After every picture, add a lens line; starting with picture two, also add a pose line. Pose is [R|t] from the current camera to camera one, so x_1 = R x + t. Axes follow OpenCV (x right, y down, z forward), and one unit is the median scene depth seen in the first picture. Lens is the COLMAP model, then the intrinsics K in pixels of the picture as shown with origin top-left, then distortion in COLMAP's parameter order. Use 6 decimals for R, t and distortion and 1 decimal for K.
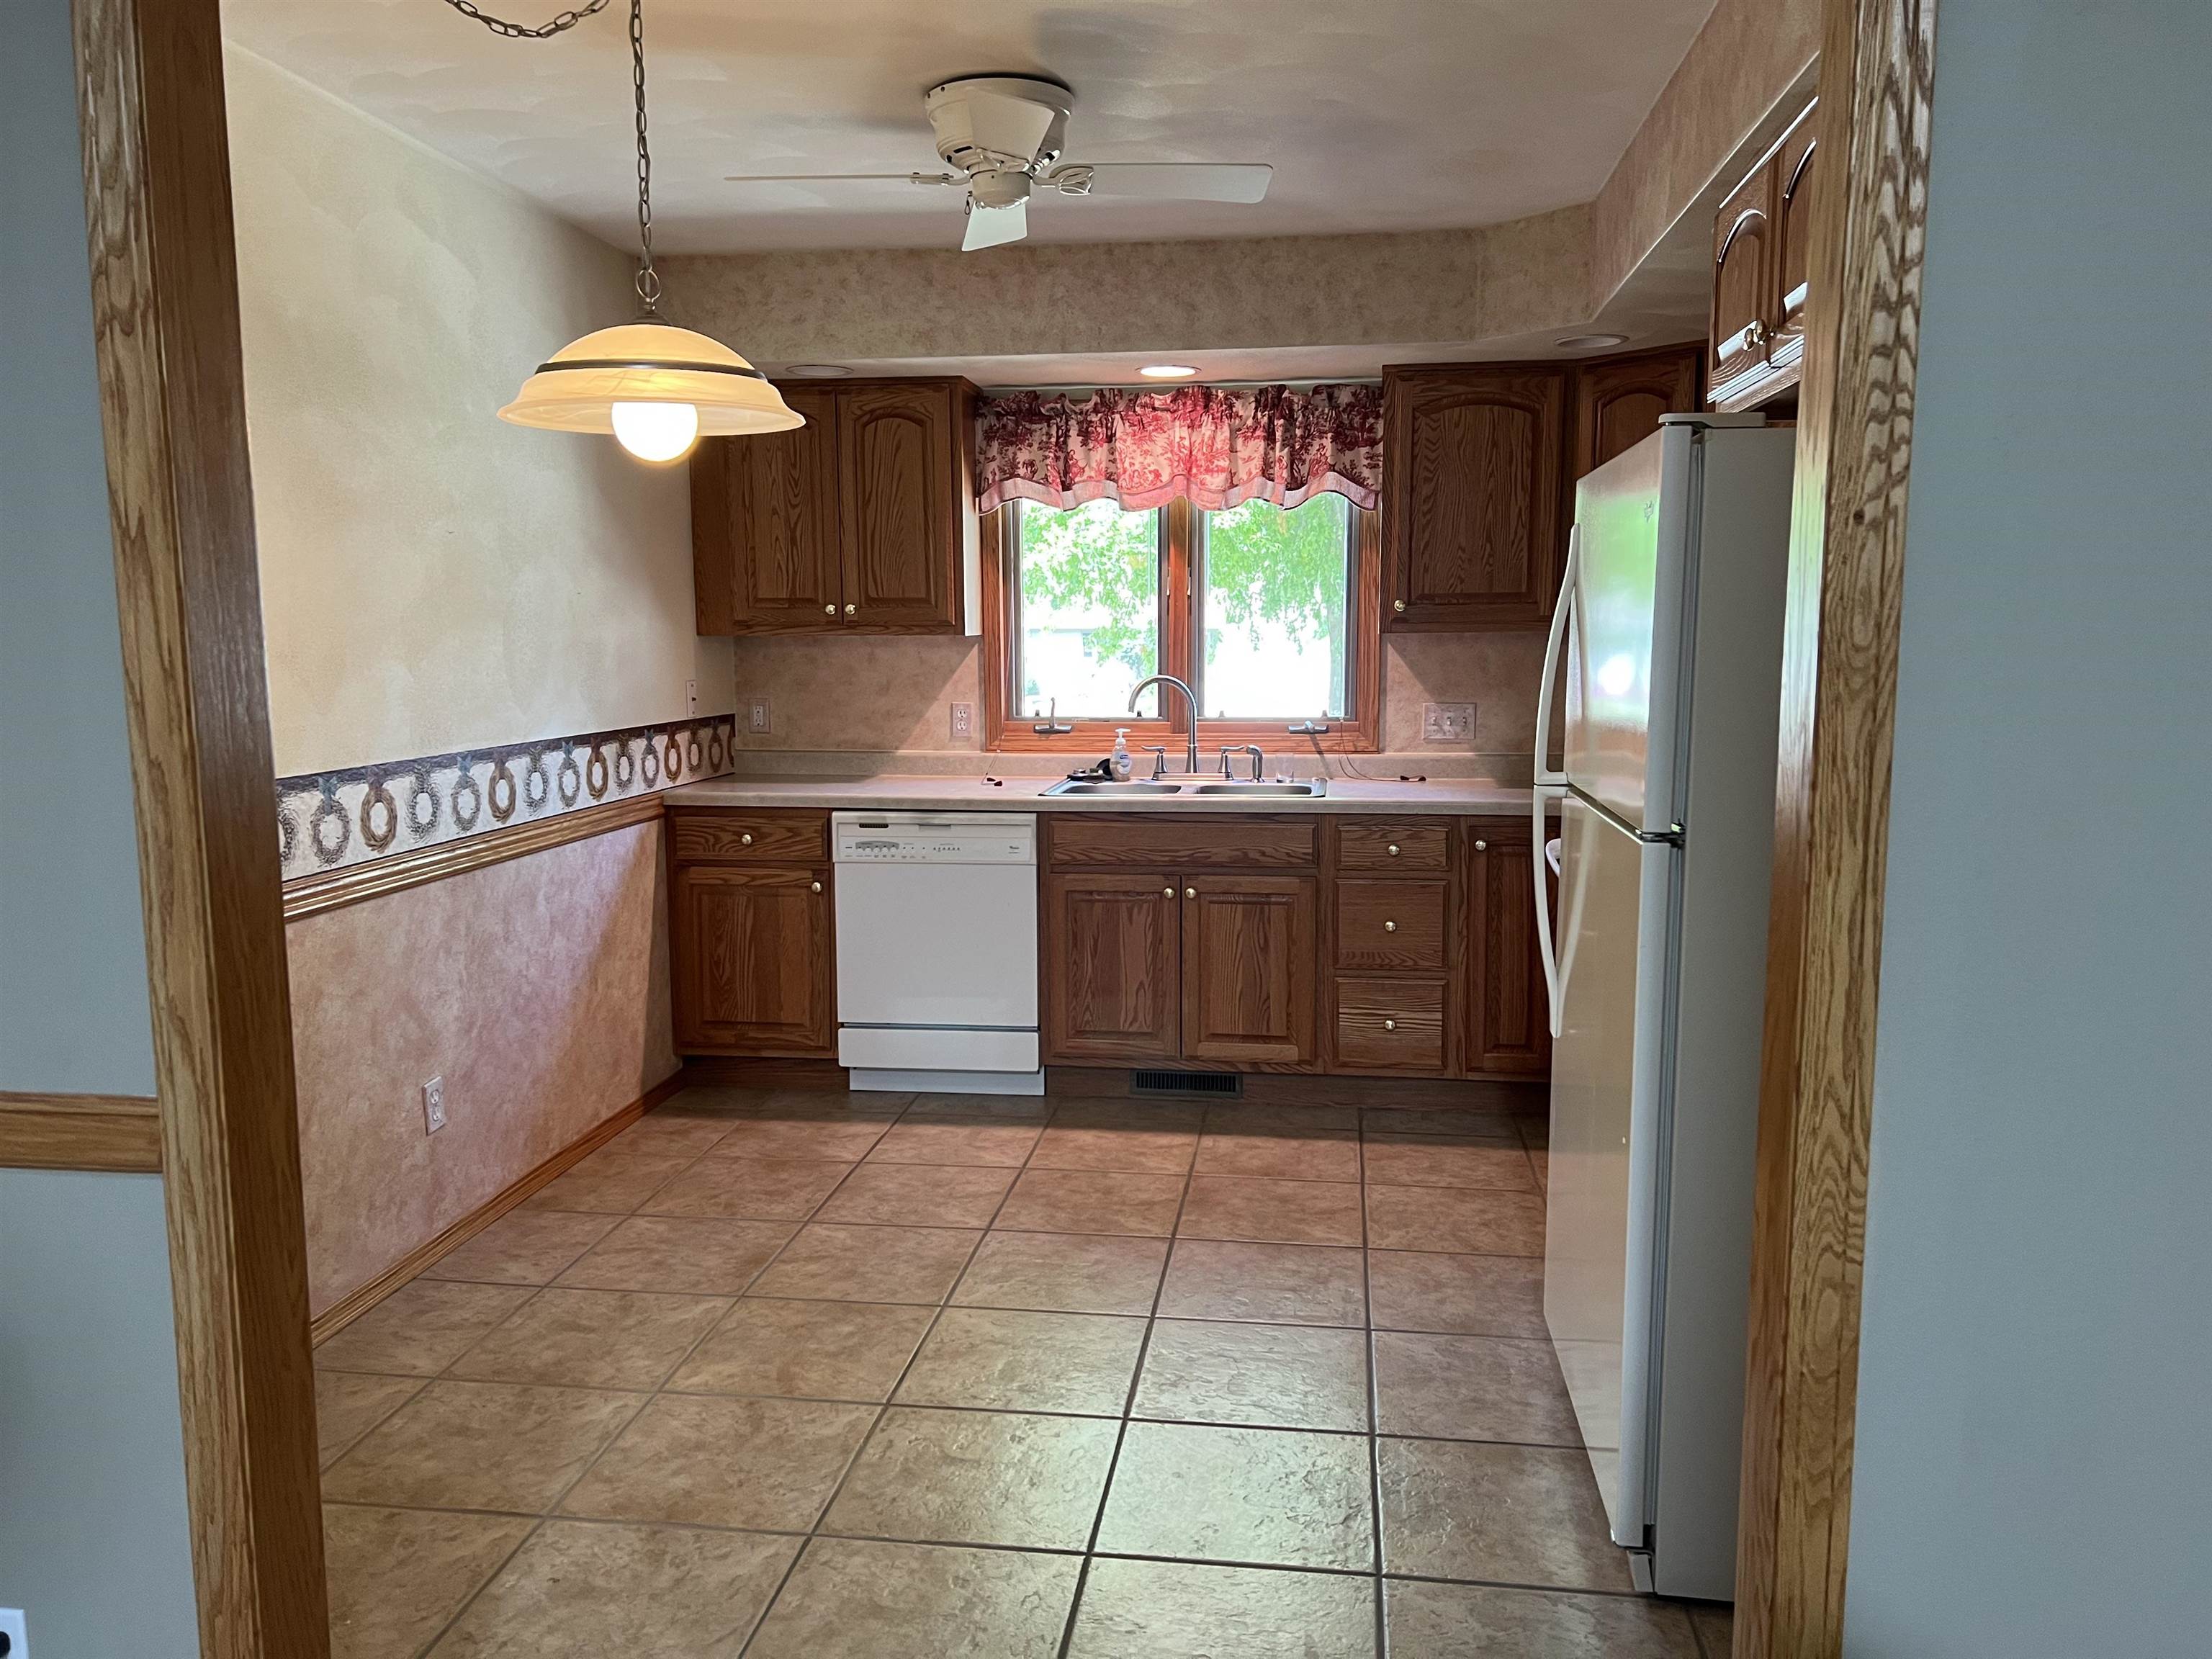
lens RADIAL K [[1660.5, 0, 1101.9], [0, 1660.5, 820.7], [0, 0, 1]] dist [0.096888, -0.185642]
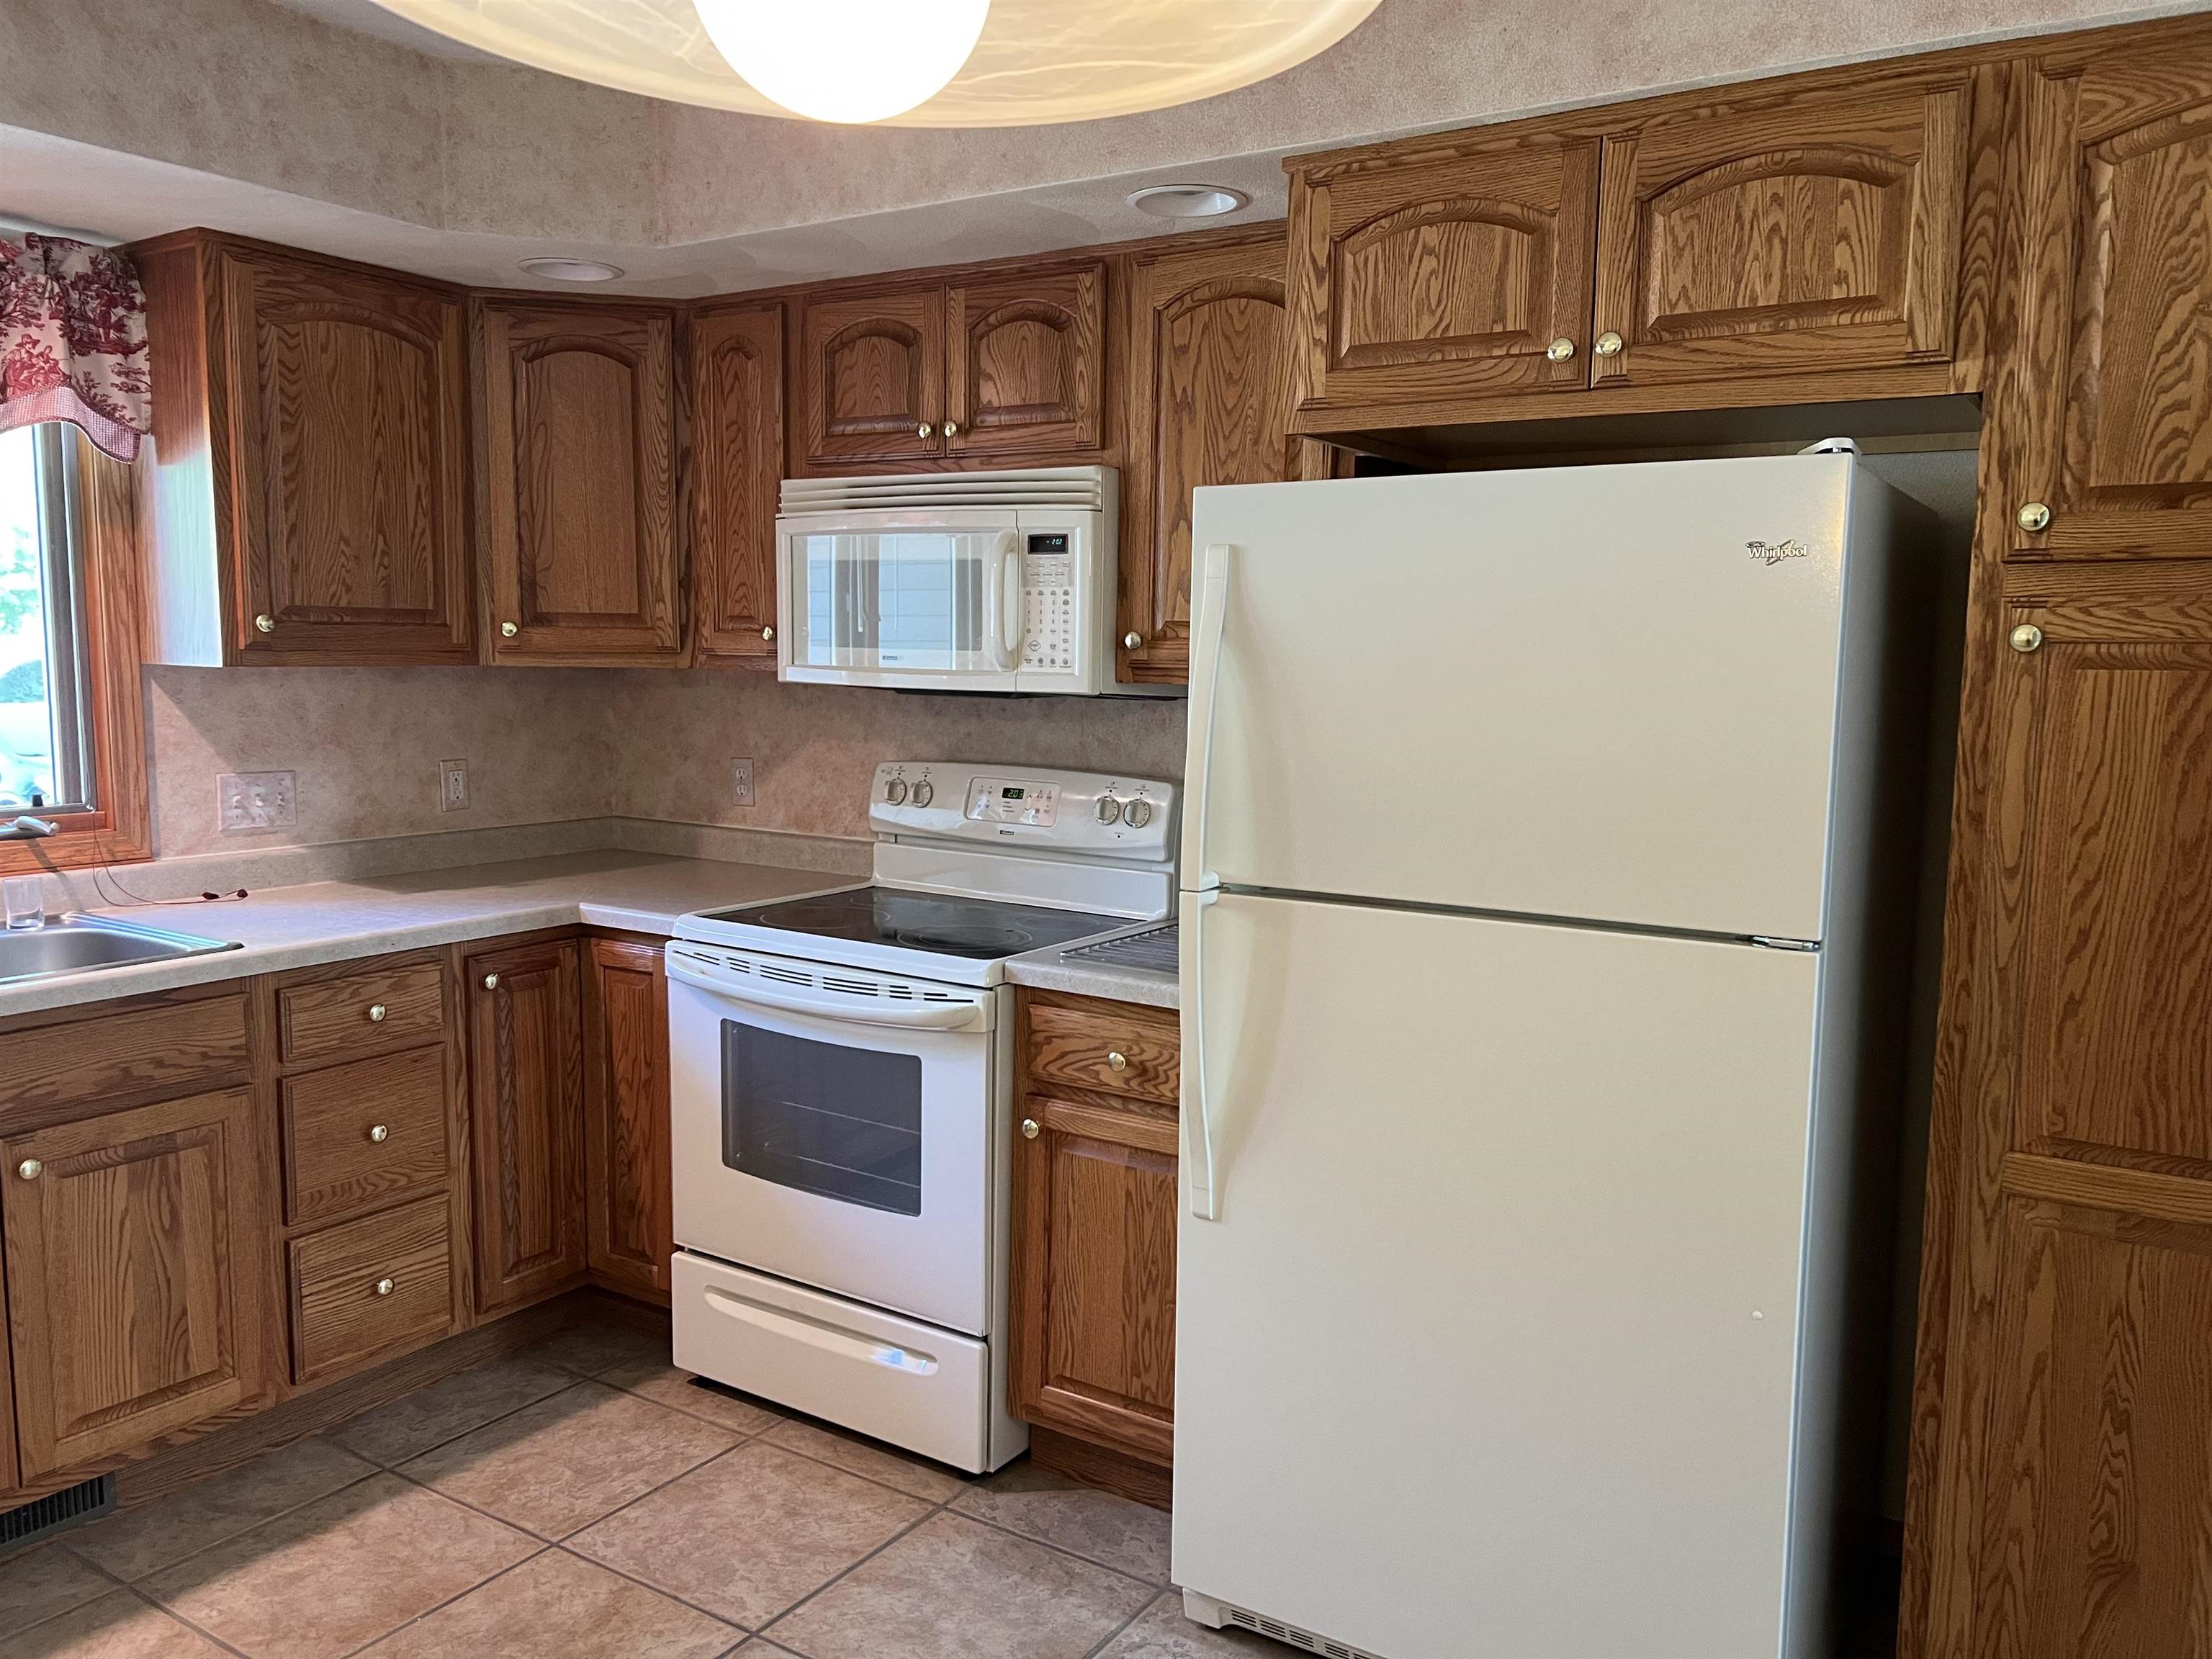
lens RADIAL K [[1665.2, 0, 1106.0], [0, 1665.2, 829.5], [0, 0, 1]] dist [0.075153, -0.081337]
pose [[0.416134, -0.089978, 0.904841, -0.264959], [0.091101, 0.994211, 0.056967, -0.058929], [-0.904728, 0.058726, 0.421922, 0.447775]]
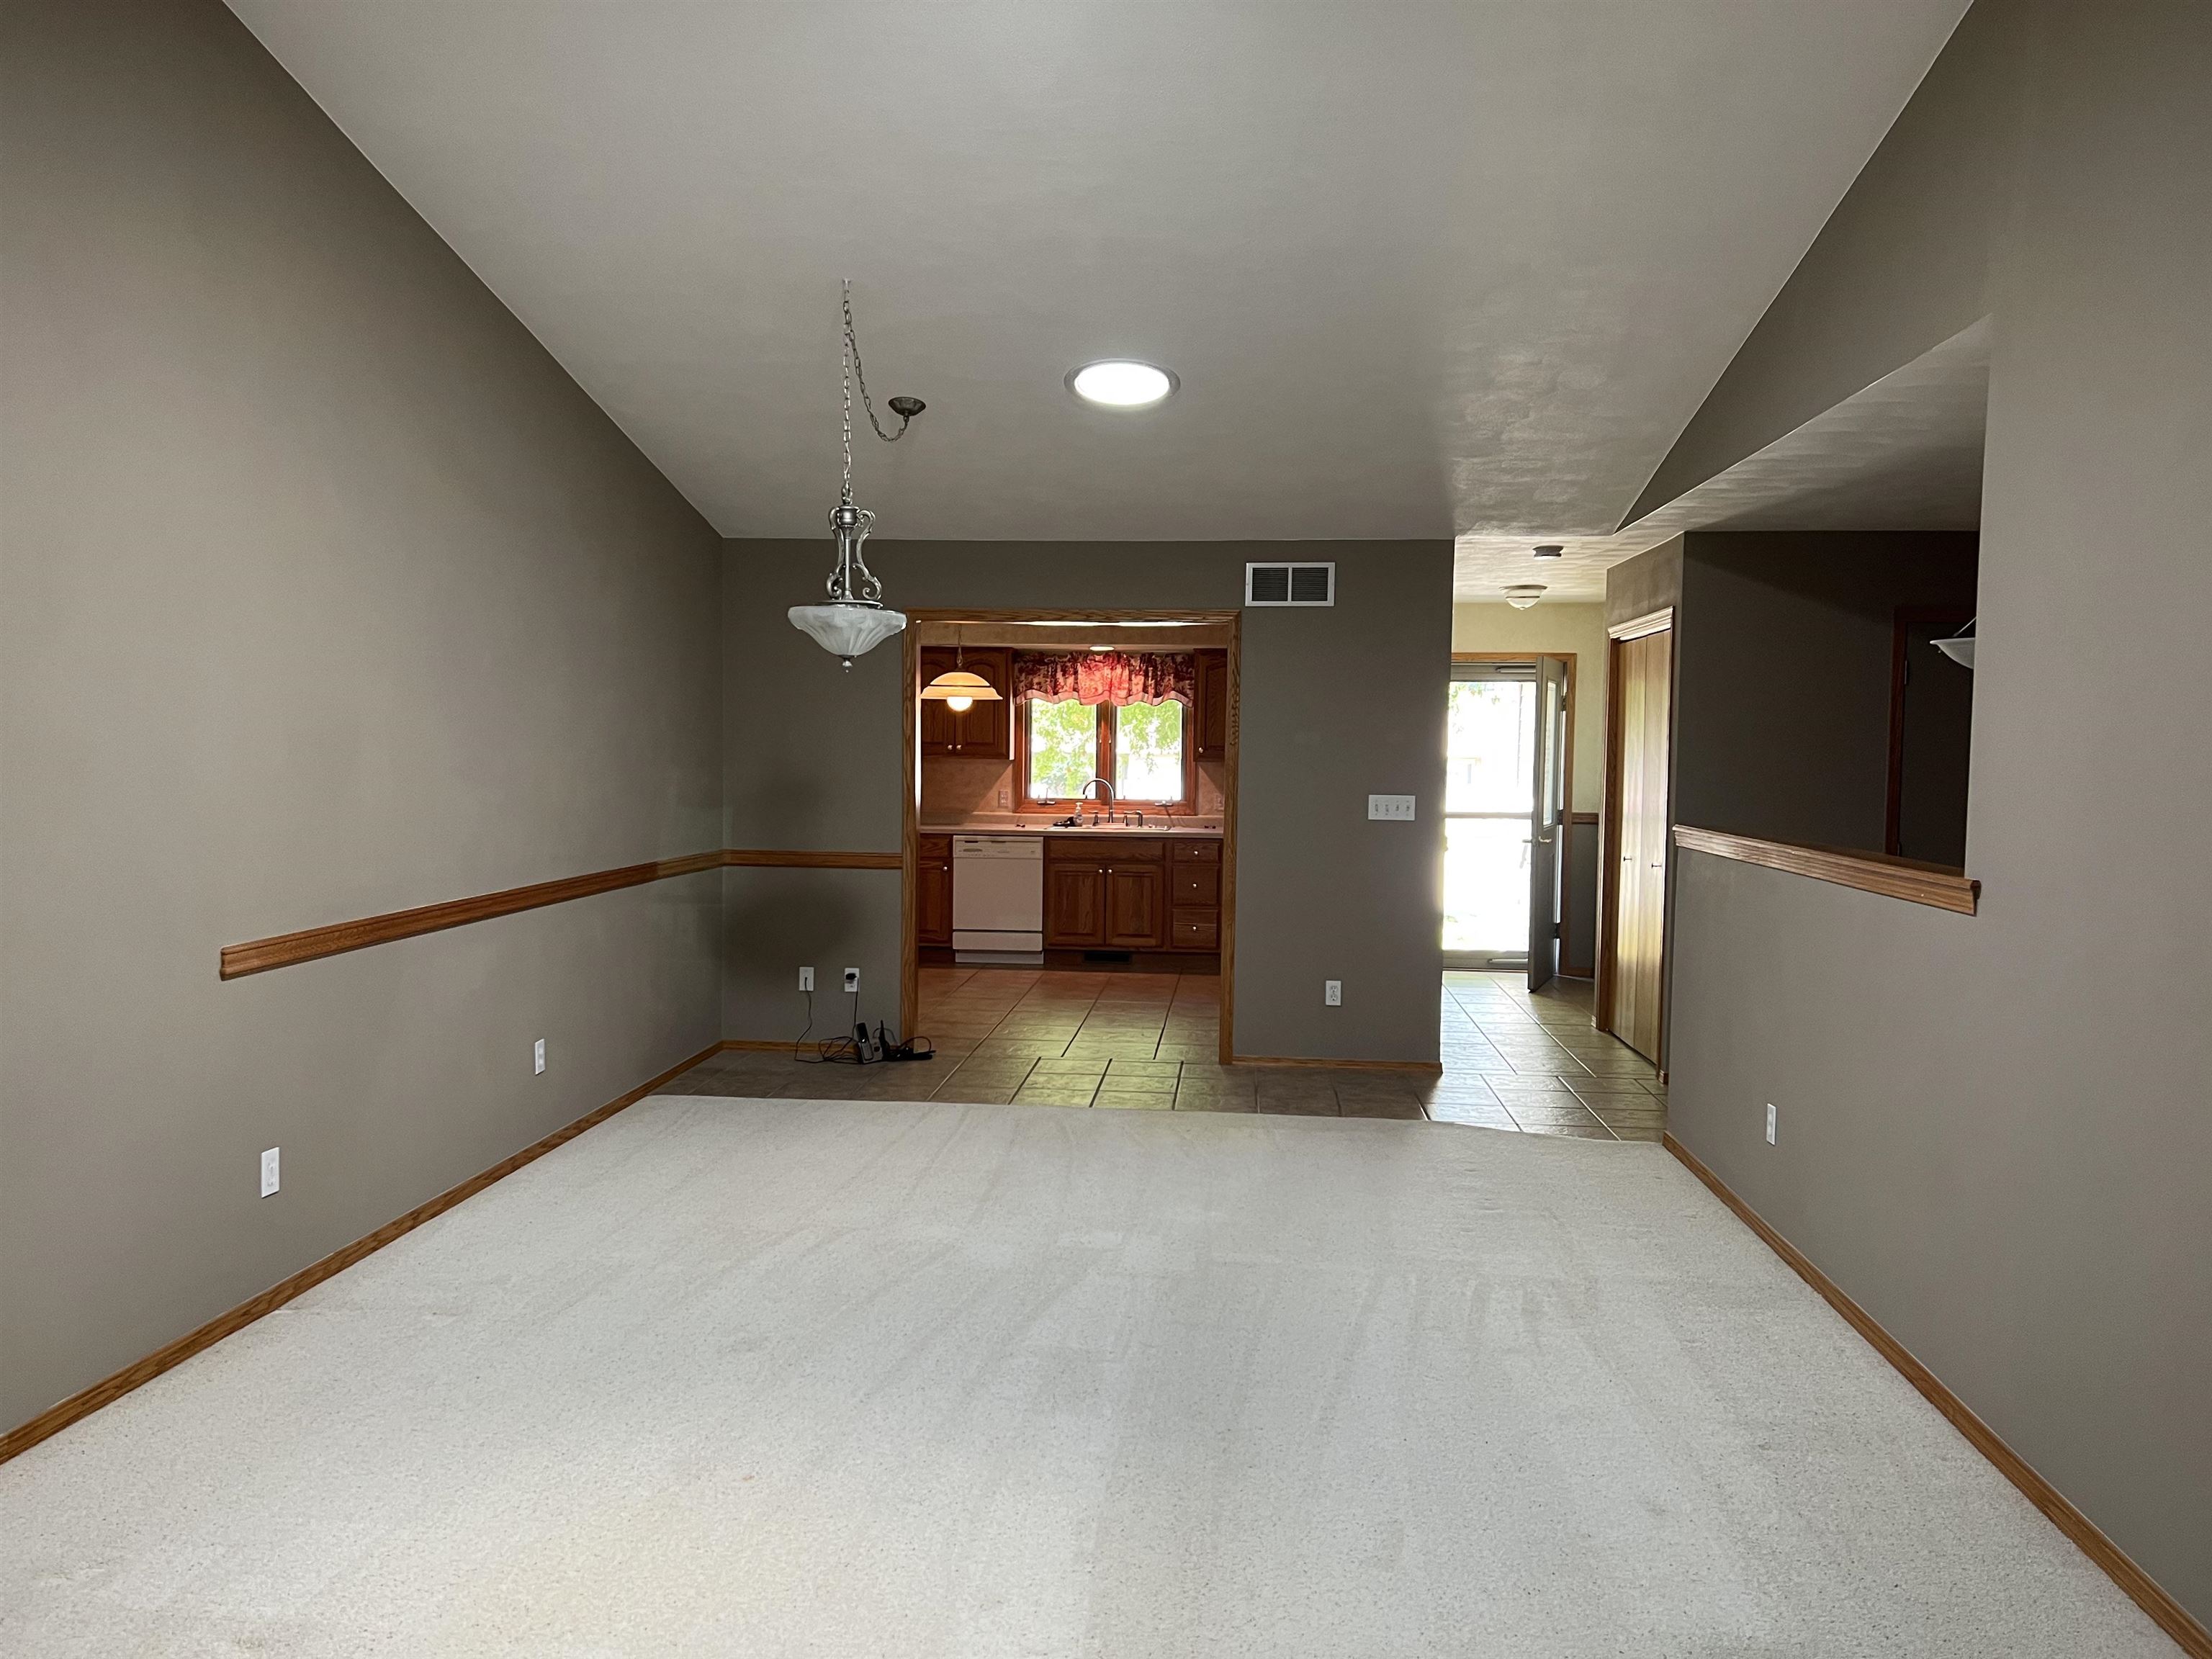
lens RADIAL K [[1660.5, 0, 1101.9], [0, 1660.5, 820.7], [0, 0, 1]] dist [0.096888, -0.185642]
pose [[0.998394, 0.014852, 0.054673, -0.082021], [-0.010748, 0.997155, -0.074606, 0.139682], [-0.055625, 0.073898, 0.995713, -1.260167]]
